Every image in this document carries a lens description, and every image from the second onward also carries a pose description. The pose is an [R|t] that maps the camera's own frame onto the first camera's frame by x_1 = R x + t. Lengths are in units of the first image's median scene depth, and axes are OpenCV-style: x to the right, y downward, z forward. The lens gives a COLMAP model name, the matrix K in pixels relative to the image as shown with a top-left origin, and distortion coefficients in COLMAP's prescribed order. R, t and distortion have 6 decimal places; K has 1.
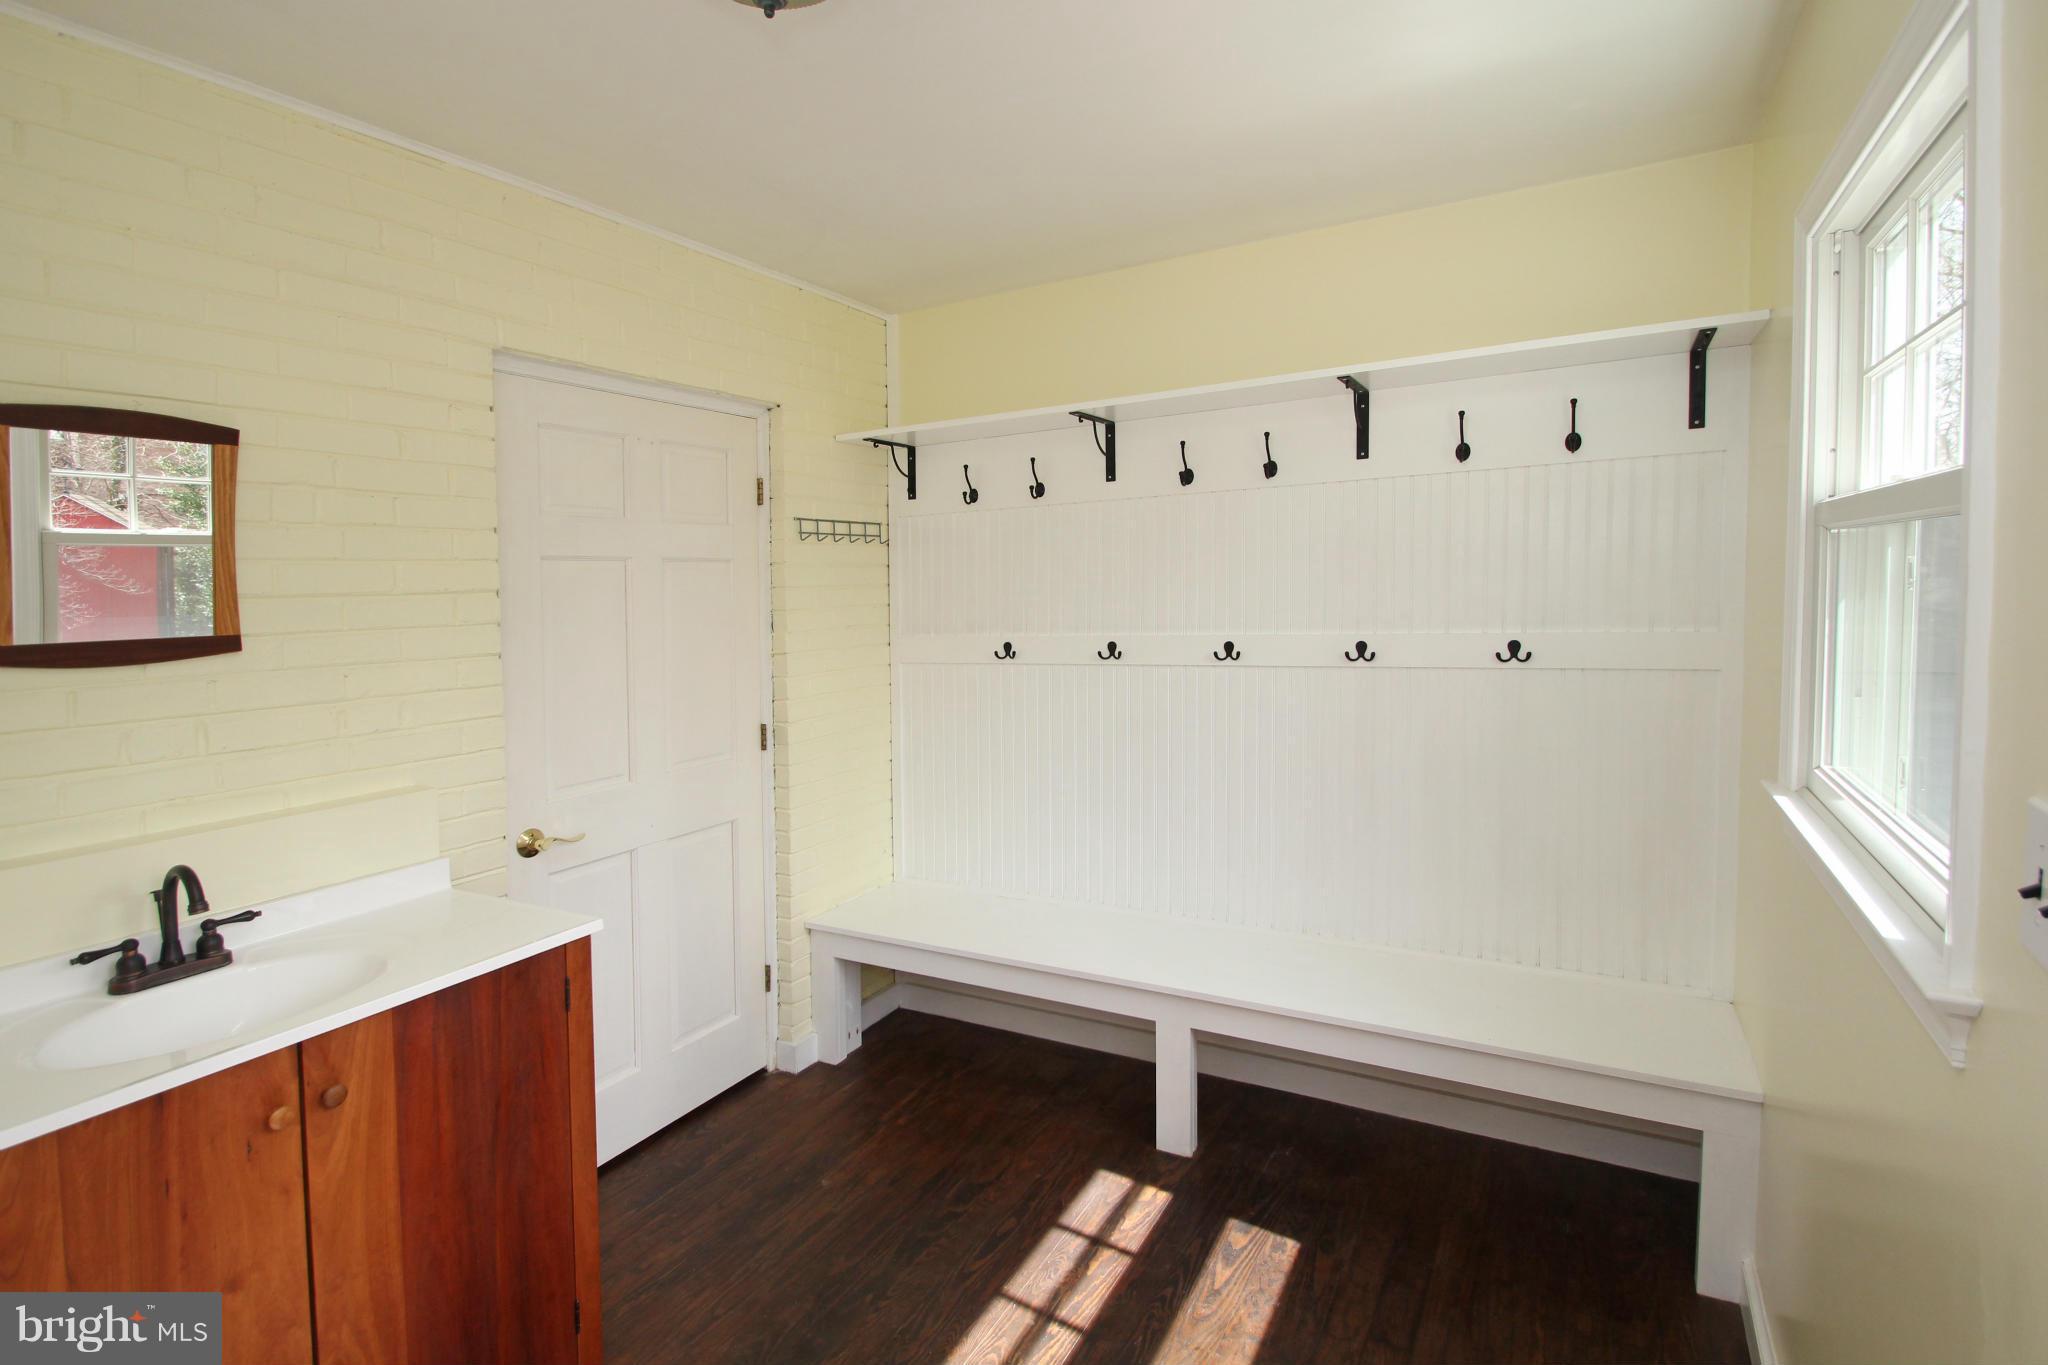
lens RADIAL K [[1005.7, 0, 1029.2], [0, 1005.7, 672.3], [0, 0, 1]] dist [0.018415, -0.023382]
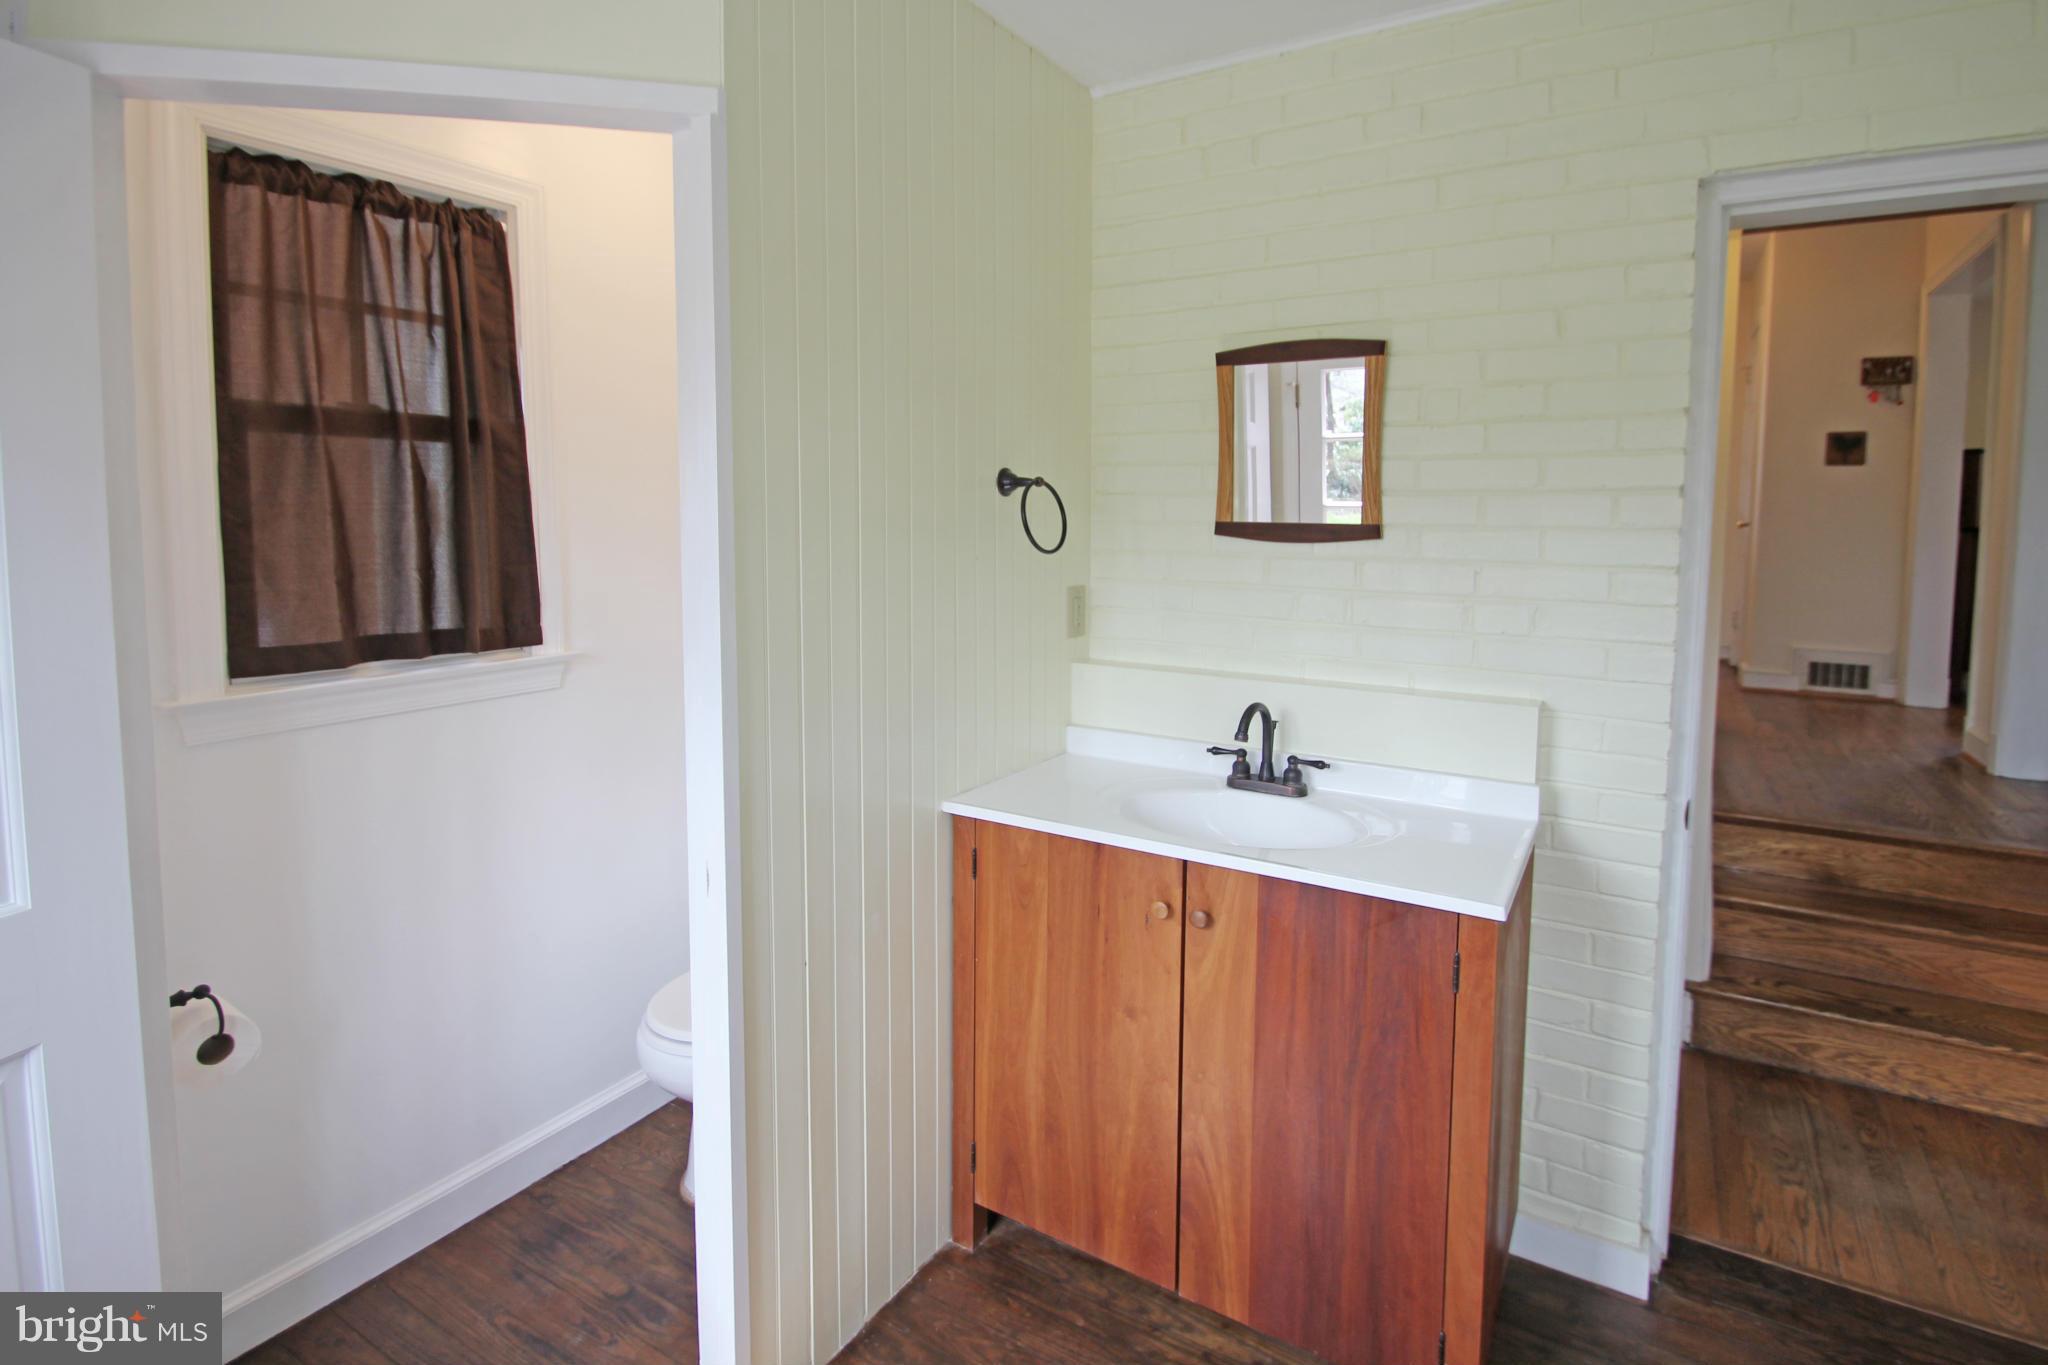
lens RADIAL K [[996.0, 0, 1025.7], [0, 996.0, 578.5], [0, 0, 1]] dist [0.003271, 0.000170]
pose [[-0.041946, 0.101491, -0.993952, 0.384797], [-0.089950, 0.990404, 0.104925, -0.065327], [0.995063, 0.093807, -0.032415, 0.726346]]
